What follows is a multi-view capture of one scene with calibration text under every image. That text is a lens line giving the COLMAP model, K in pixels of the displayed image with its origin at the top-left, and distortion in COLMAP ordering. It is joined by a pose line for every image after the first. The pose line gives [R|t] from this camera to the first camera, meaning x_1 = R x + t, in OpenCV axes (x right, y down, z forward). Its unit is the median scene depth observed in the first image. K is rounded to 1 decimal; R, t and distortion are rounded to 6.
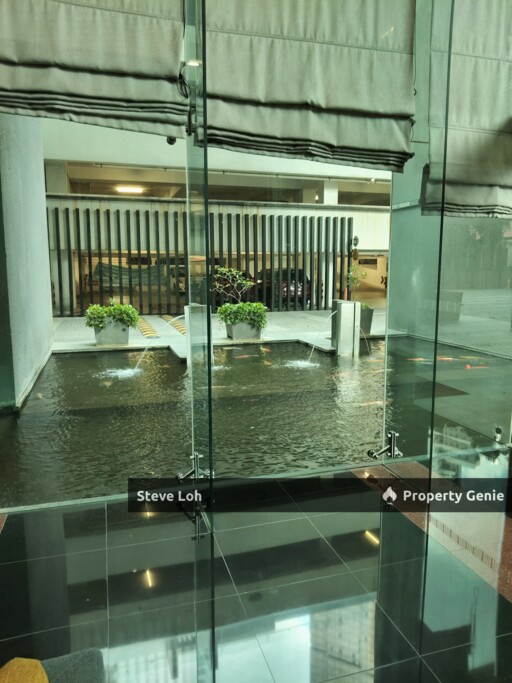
lens RADIAL K [[504.5, 0, 257.7], [0, 504.5, 340.0], [0, 0, 1]] dist [0.008491, -0.006531]
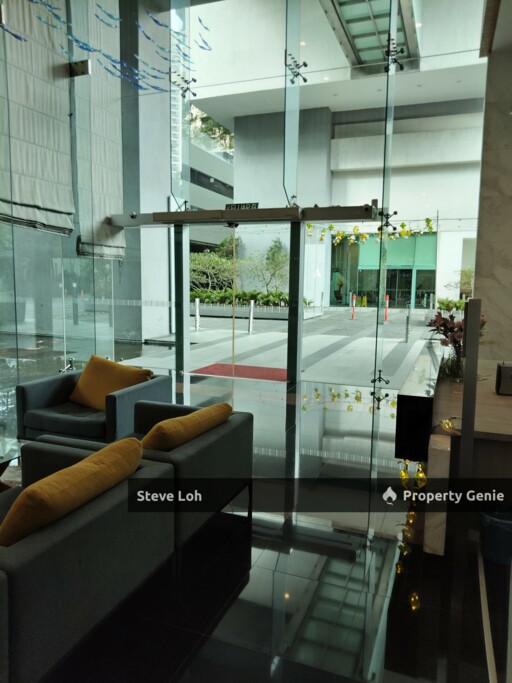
lens RADIAL K [[507.4, 0, 251.3], [0, 507.4, 342.4], [0, 0, 1]] dist [0.007477, -0.000688]
pose [[0.625119, -0.082429, 0.776164, -1.067588], [0.096498, 0.994941, 0.027944, 0.153167], [-0.774541, 0.057430, 0.629911, -1.074842]]
